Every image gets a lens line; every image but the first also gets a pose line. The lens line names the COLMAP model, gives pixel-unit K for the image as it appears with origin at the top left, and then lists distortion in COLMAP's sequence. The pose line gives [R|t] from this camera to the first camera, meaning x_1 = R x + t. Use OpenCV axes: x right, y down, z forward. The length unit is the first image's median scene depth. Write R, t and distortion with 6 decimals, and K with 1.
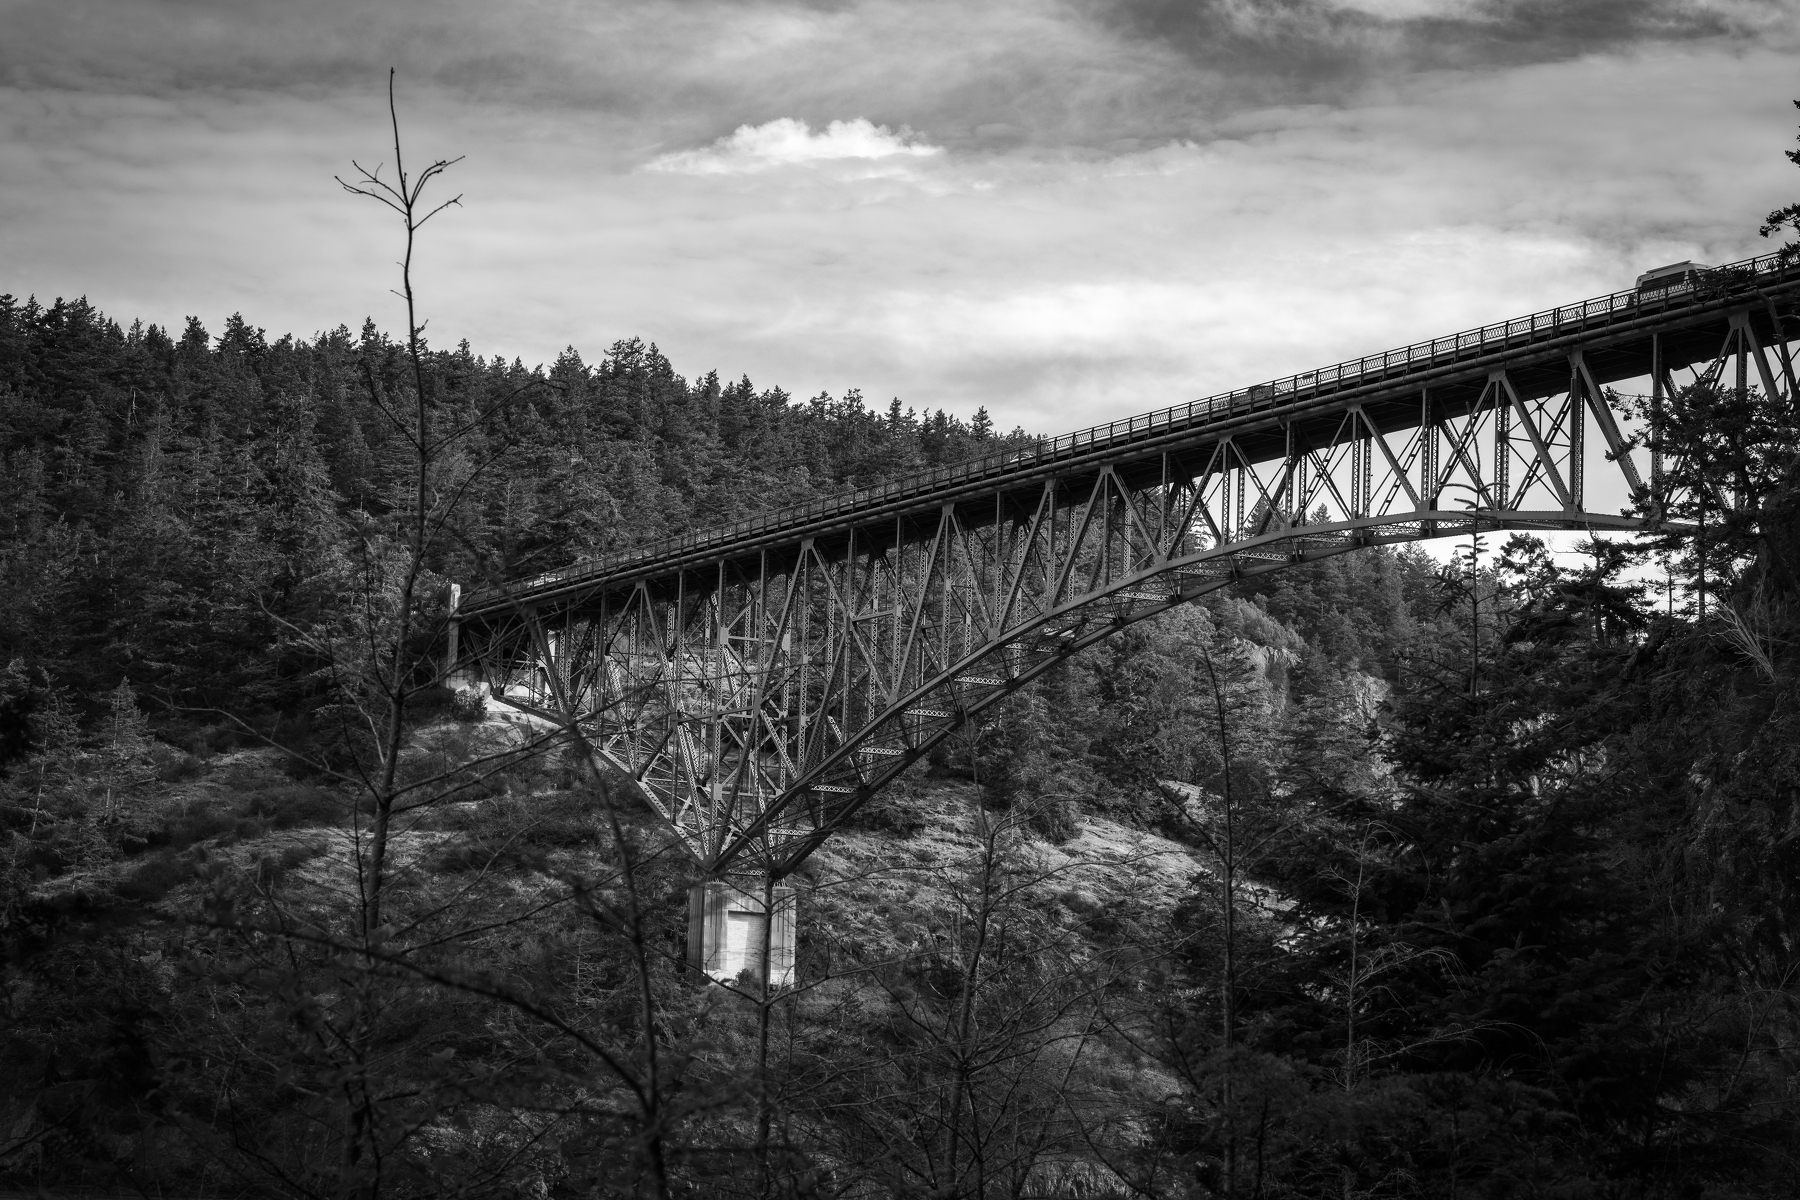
lens RADIAL K [[4551.0, 0, 896.9], [0, 4551.0, 569.5], [0, 0, 1]] dist [0.003022, -0.081401]
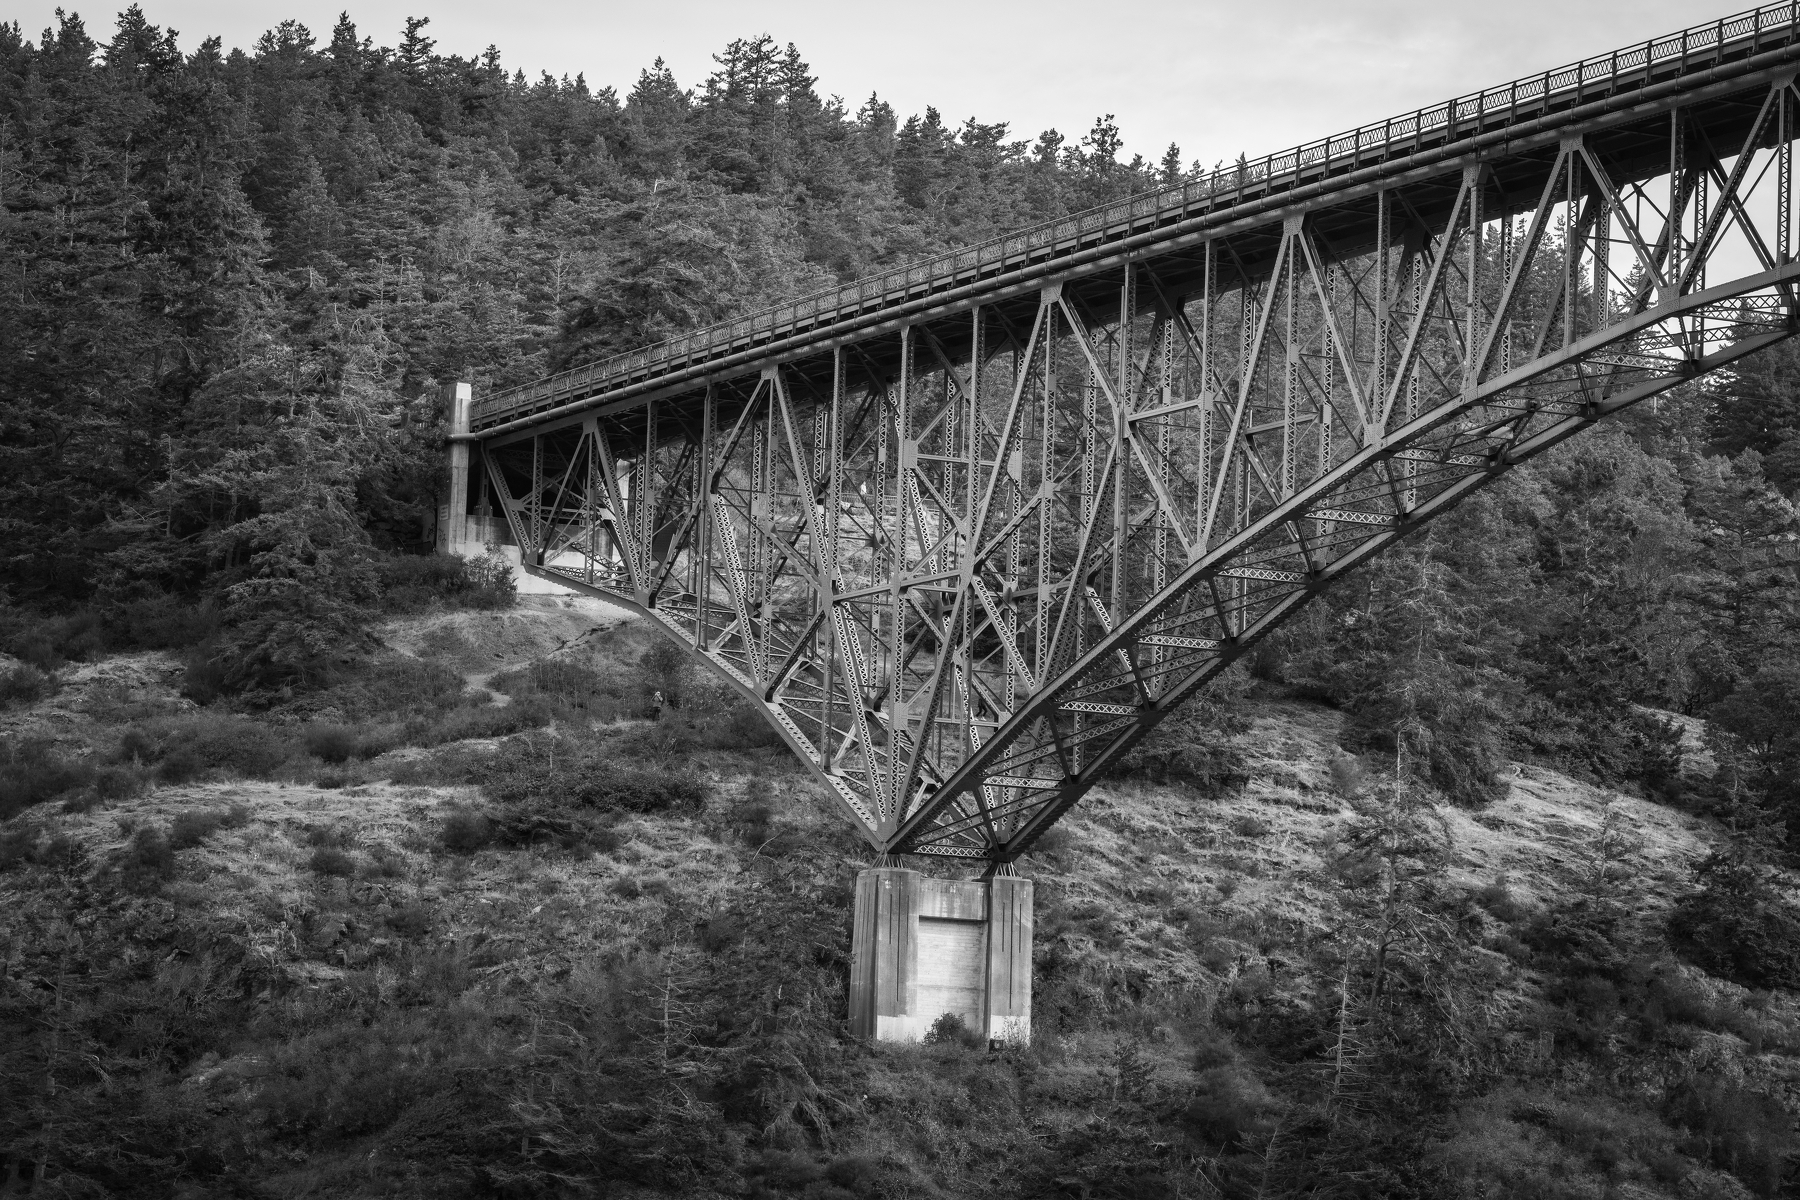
lens RADIAL K [[6683.9, 0, 900.0], [0, 6683.9, 600.0], [0, 0, 1]] dist [-0.041279, 1.766039]
pose [[0.999288, -0.003136, -0.037602, -0.006460], [0.003791, 0.999842, 0.017352, 0.018057], [0.037541, -0.017482, 0.999142, 0.126012]]
